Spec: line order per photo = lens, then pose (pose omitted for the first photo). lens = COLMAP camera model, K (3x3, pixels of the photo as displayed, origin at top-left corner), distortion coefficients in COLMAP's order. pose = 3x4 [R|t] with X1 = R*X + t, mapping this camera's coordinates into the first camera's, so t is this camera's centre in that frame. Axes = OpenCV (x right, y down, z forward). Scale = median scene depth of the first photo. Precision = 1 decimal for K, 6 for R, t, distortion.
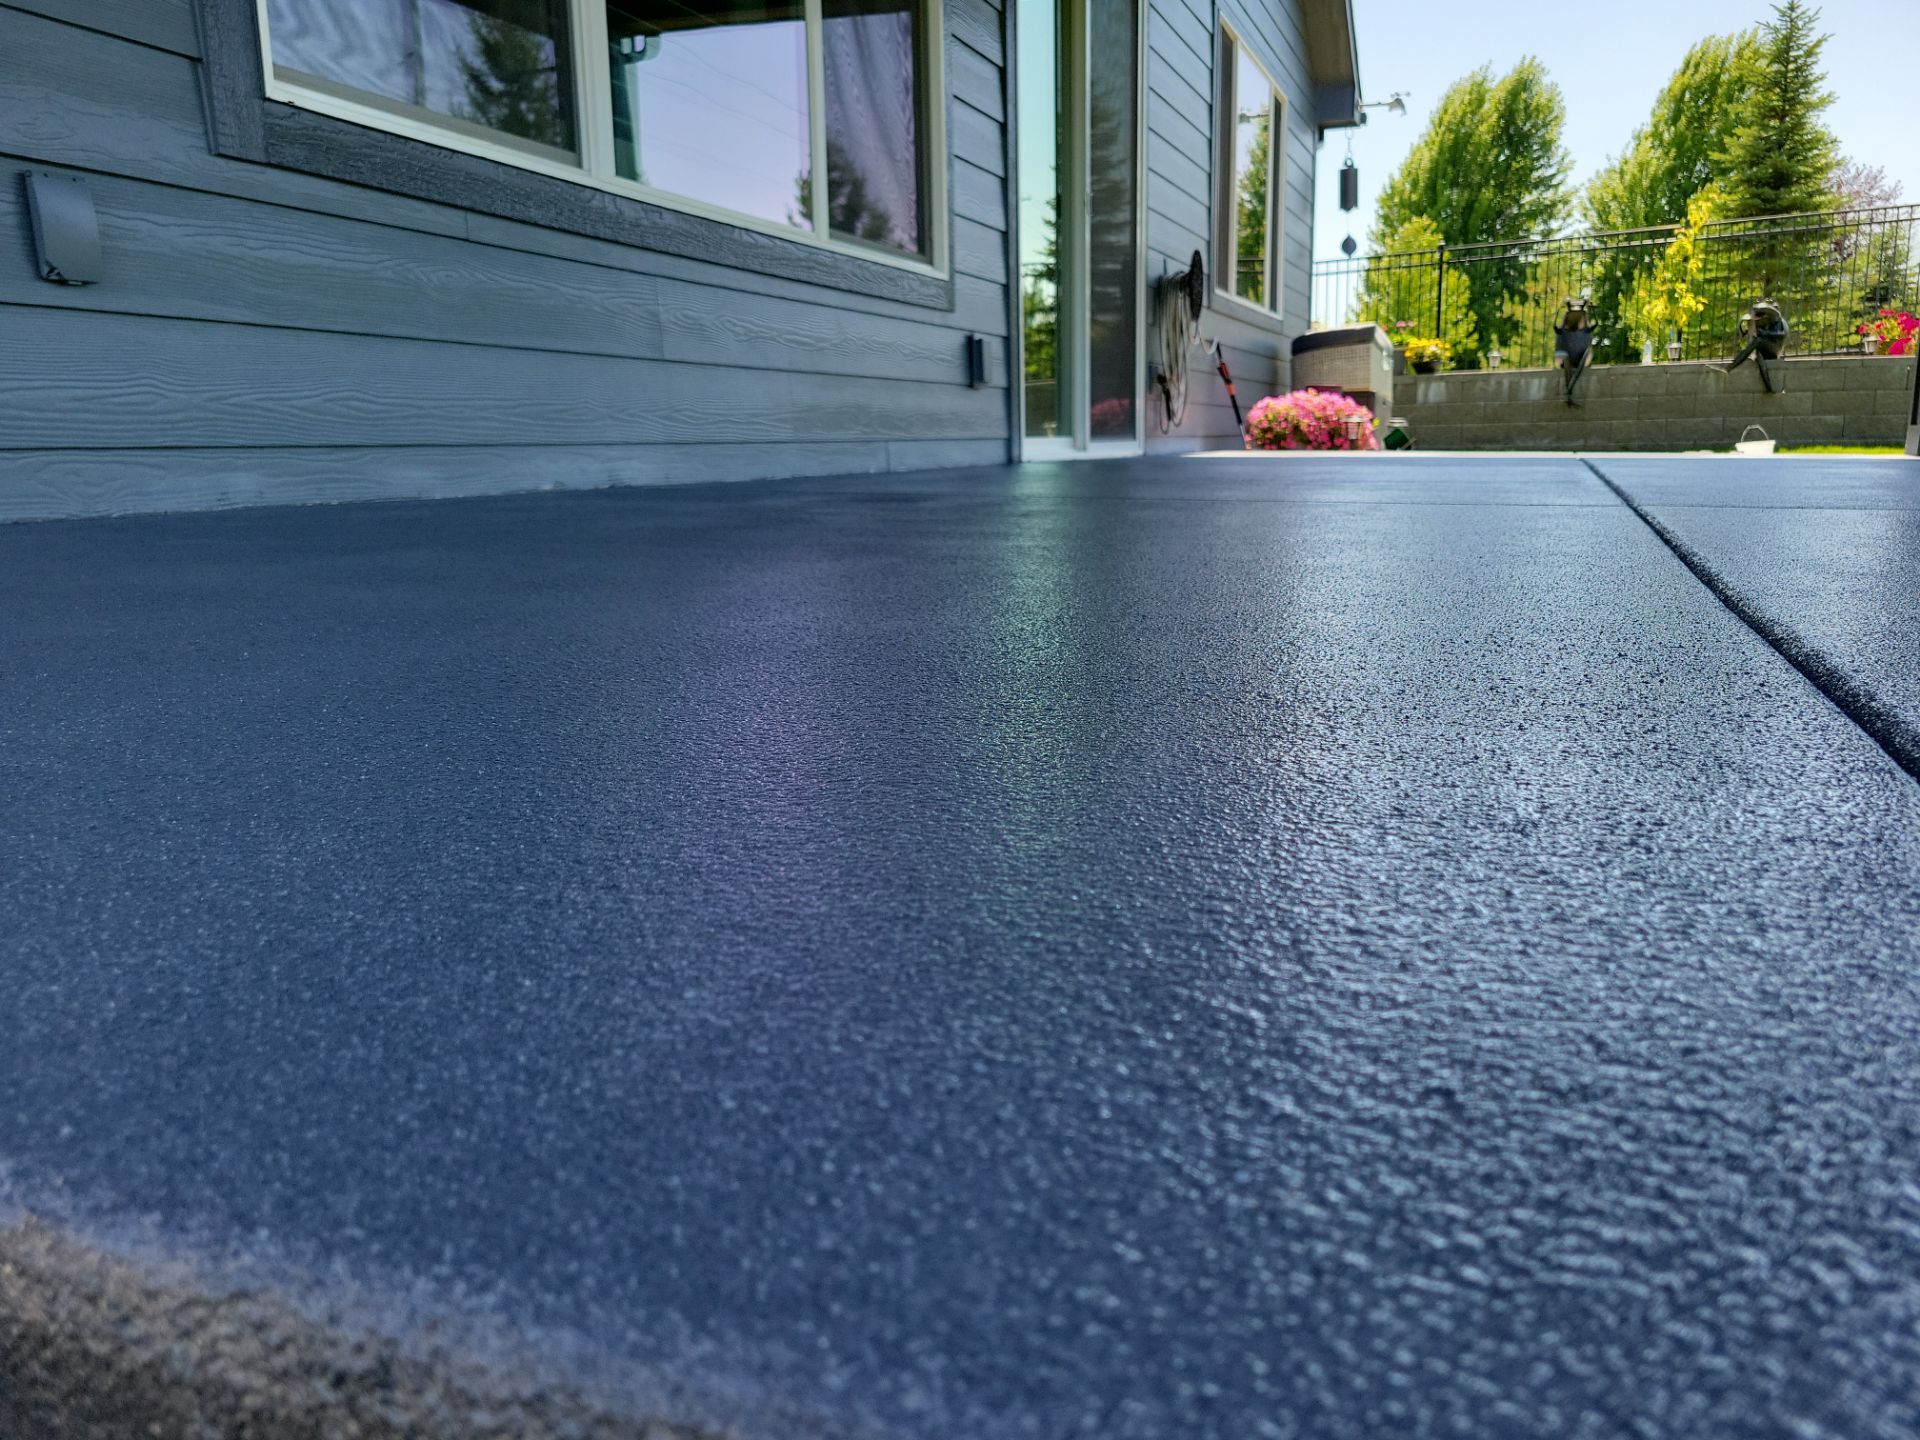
lens RADIAL K [[1442.4, 0, 963.6], [0, 1442.4, 725.3], [0, 0, 1]] dist [0.058126, -0.044220]
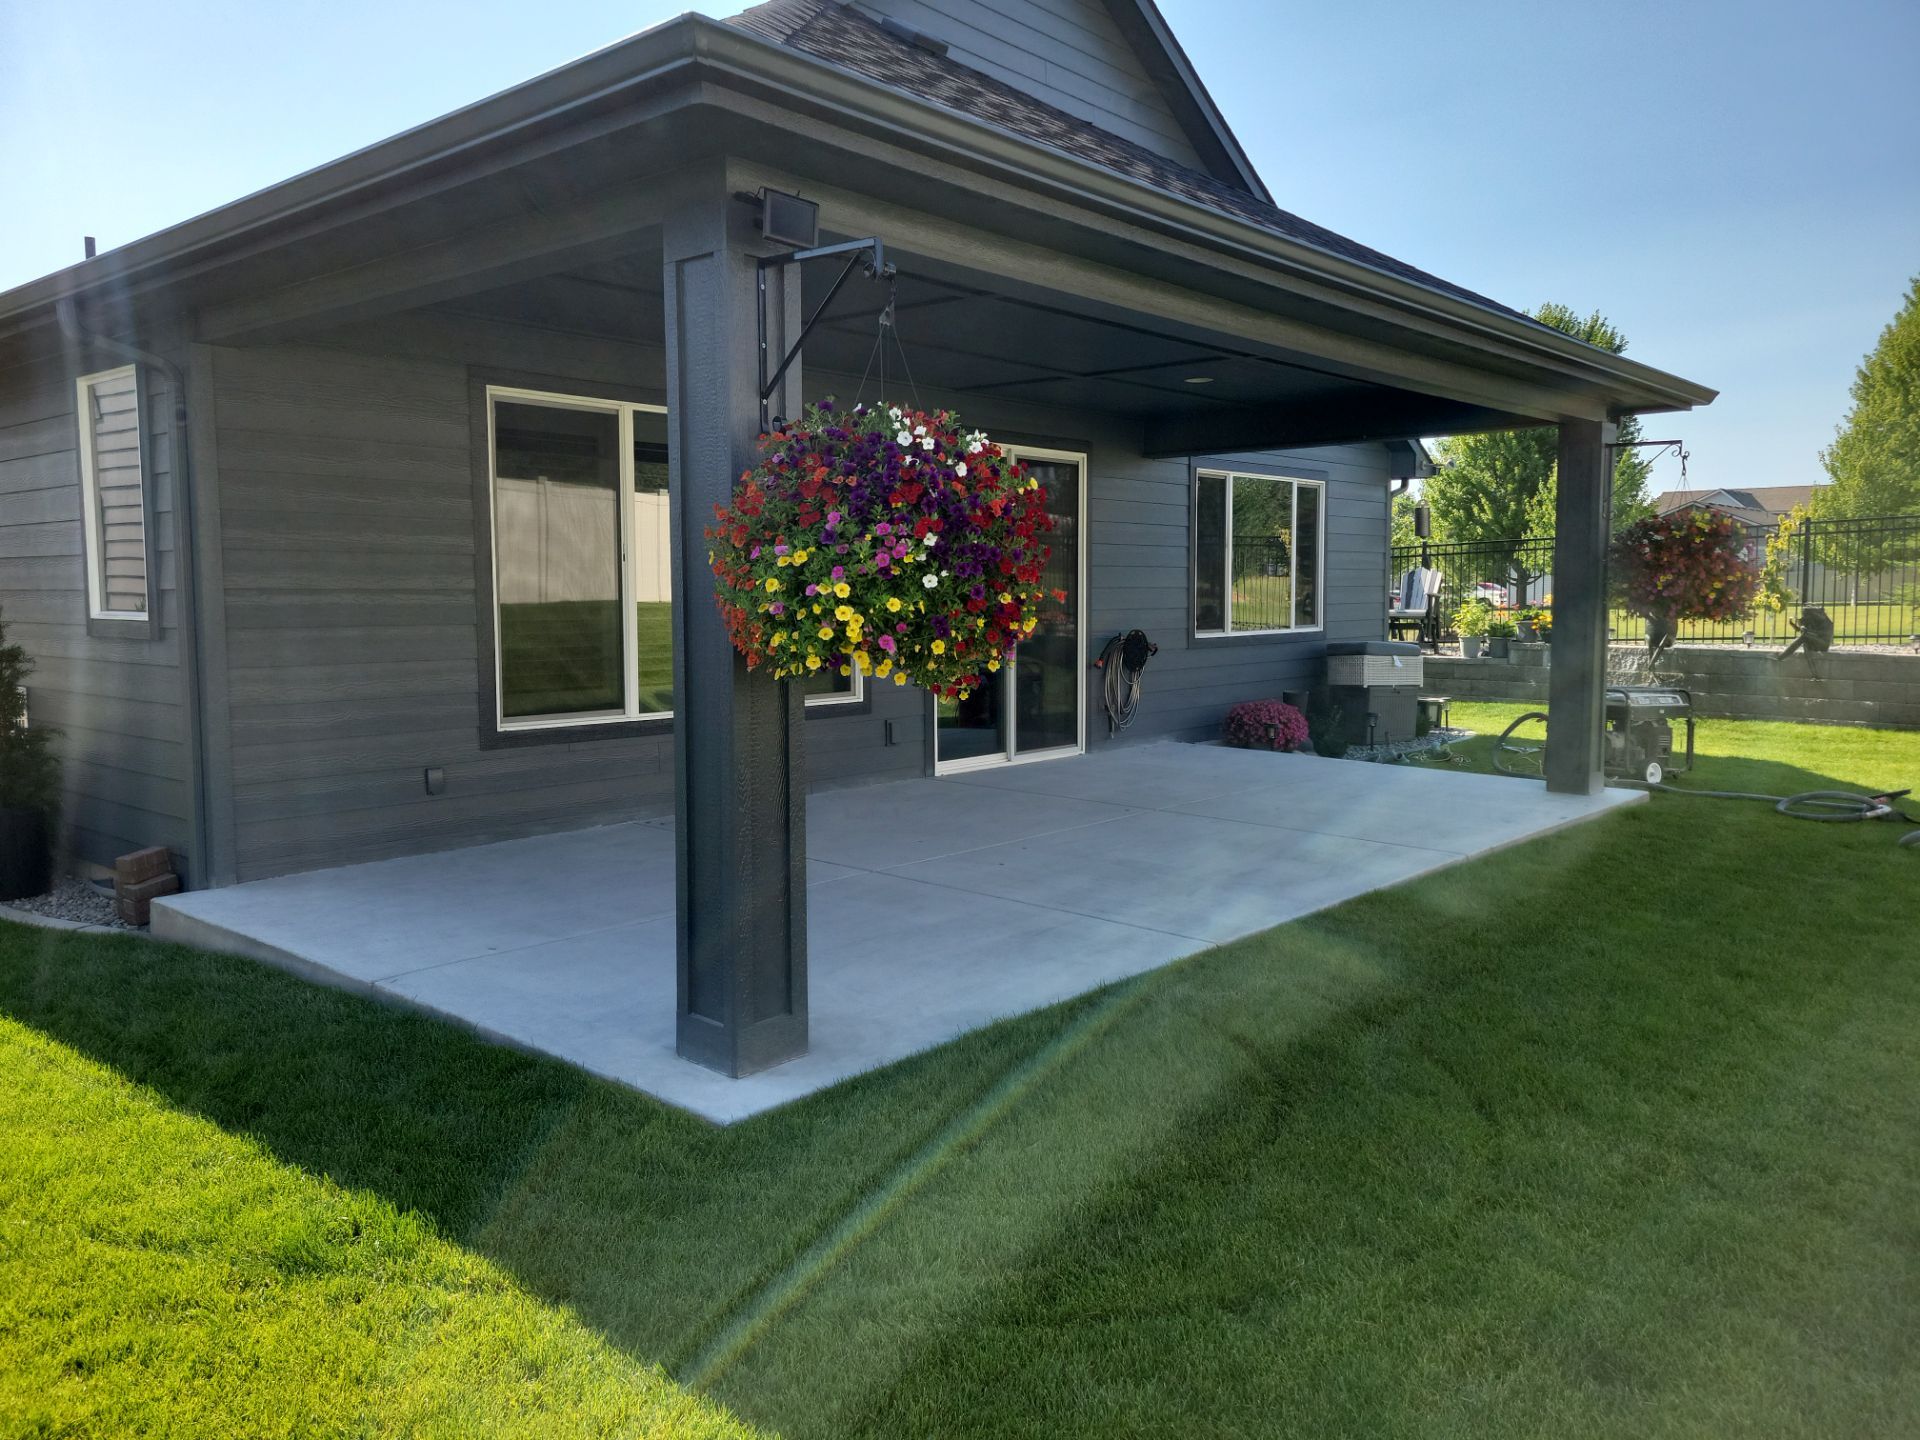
lens RADIAL K [[1442.4, 0, 977.5], [0, 1442.4, 712.9], [0, 0, 1]] dist [0.058126, -0.044220]
pose [[0.943013, 0.044235, -0.329804, 0.271599], [-0.078202, 0.992826, -0.090443, -0.036319], [0.323437, 0.111081, 0.939707, -0.294529]]
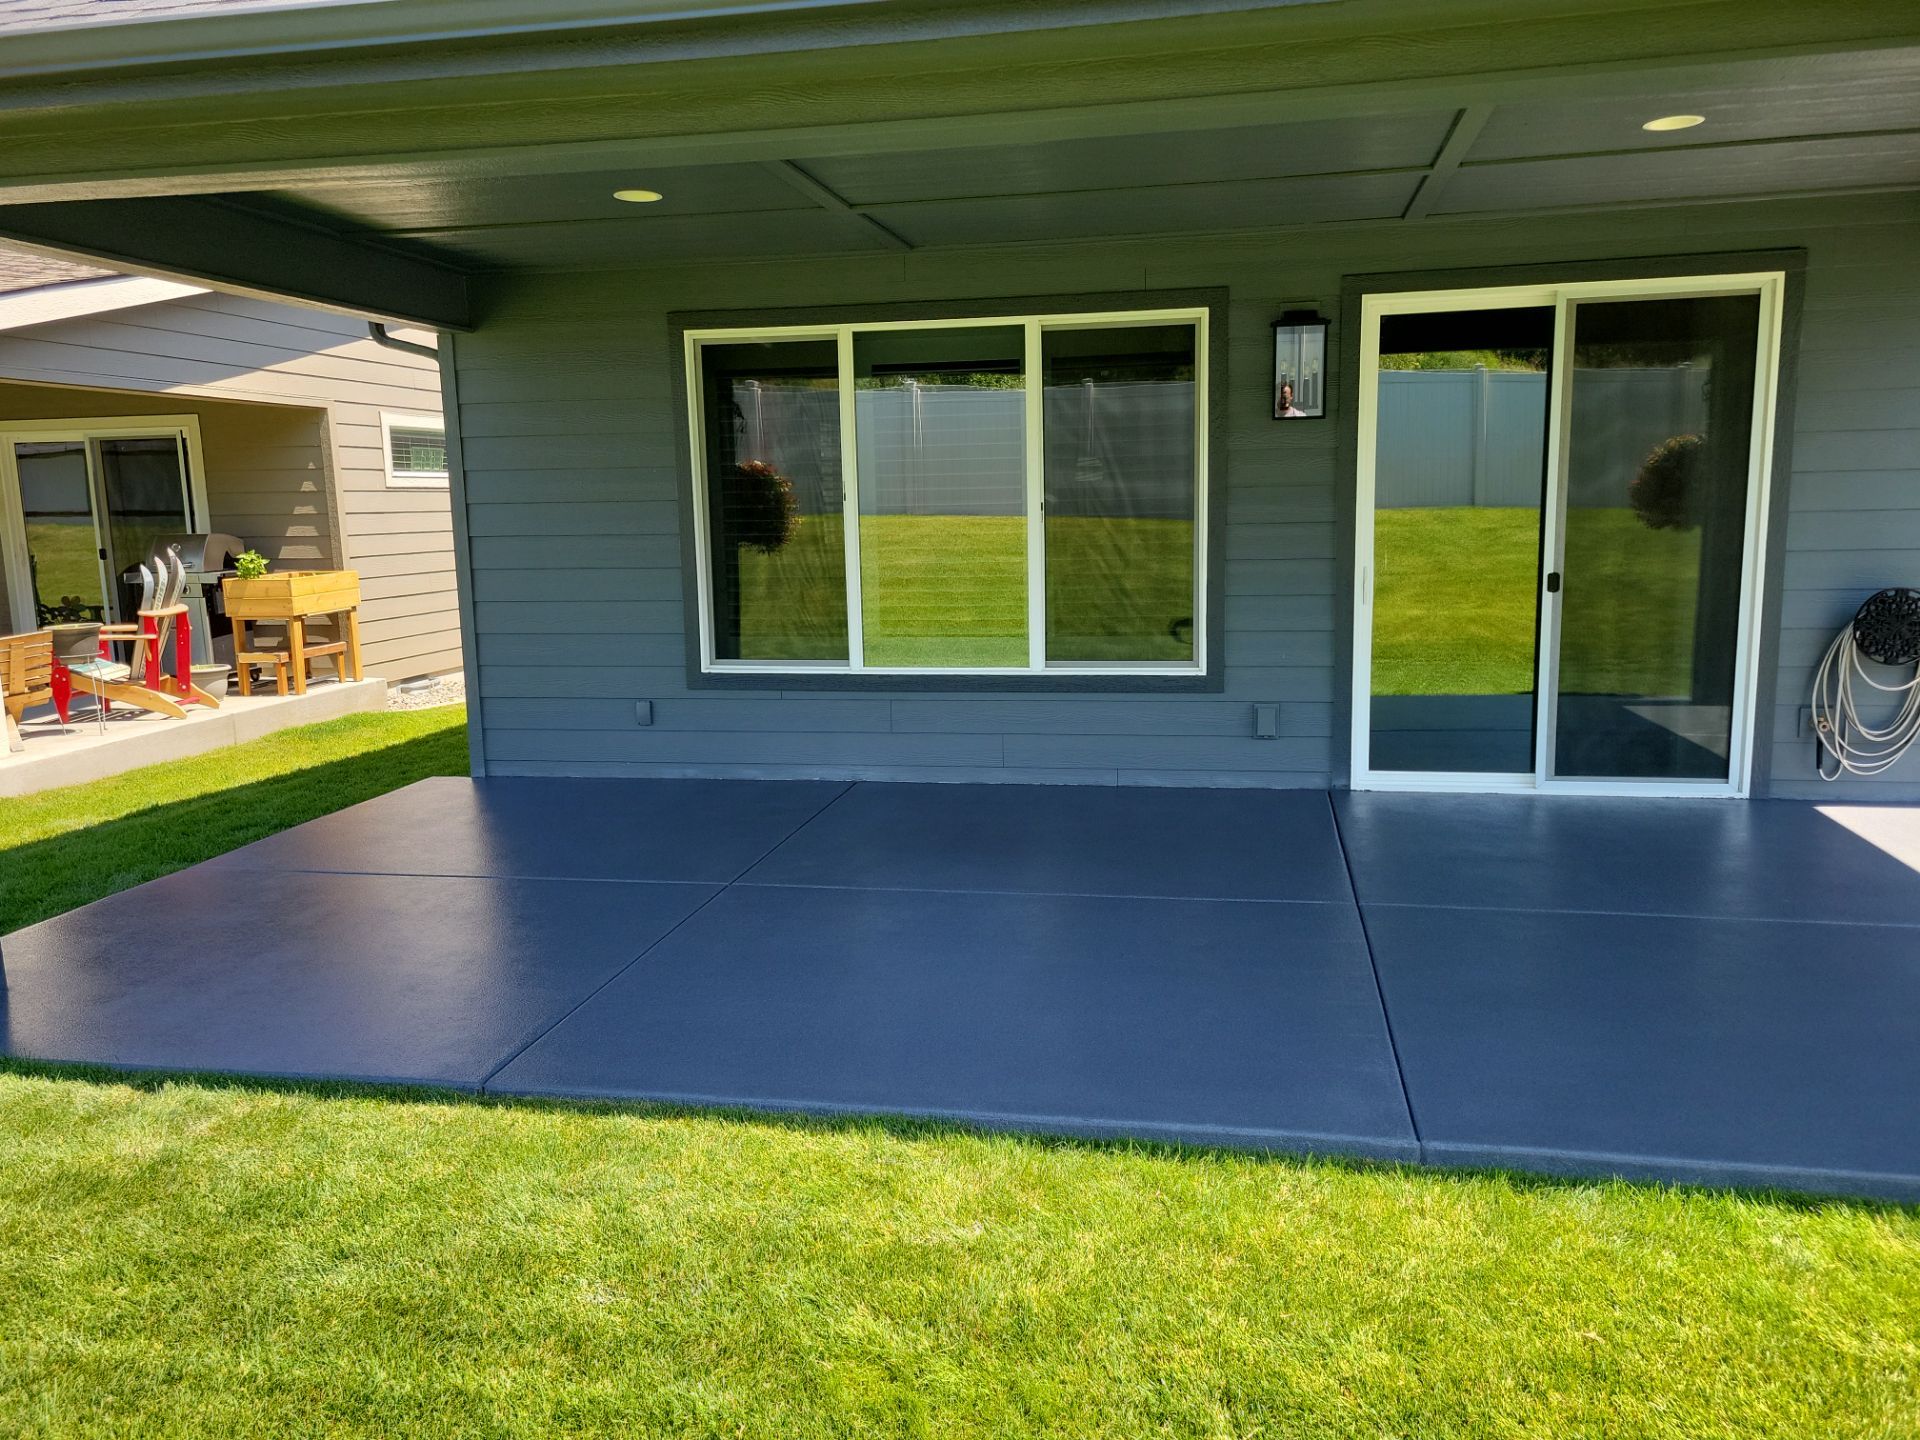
lens RADIAL K [[1442.4, 0, 956.2], [0, 1442.4, 725.8], [0, 0, 1]] dist [0.058126, -0.044220]
pose [[0.170191, 0.169445, -0.970733, 0.481866], [-0.171656, 0.975141, 0.140120, -0.138126], [0.970345, 0.142785, 0.195046, 0.142932]]
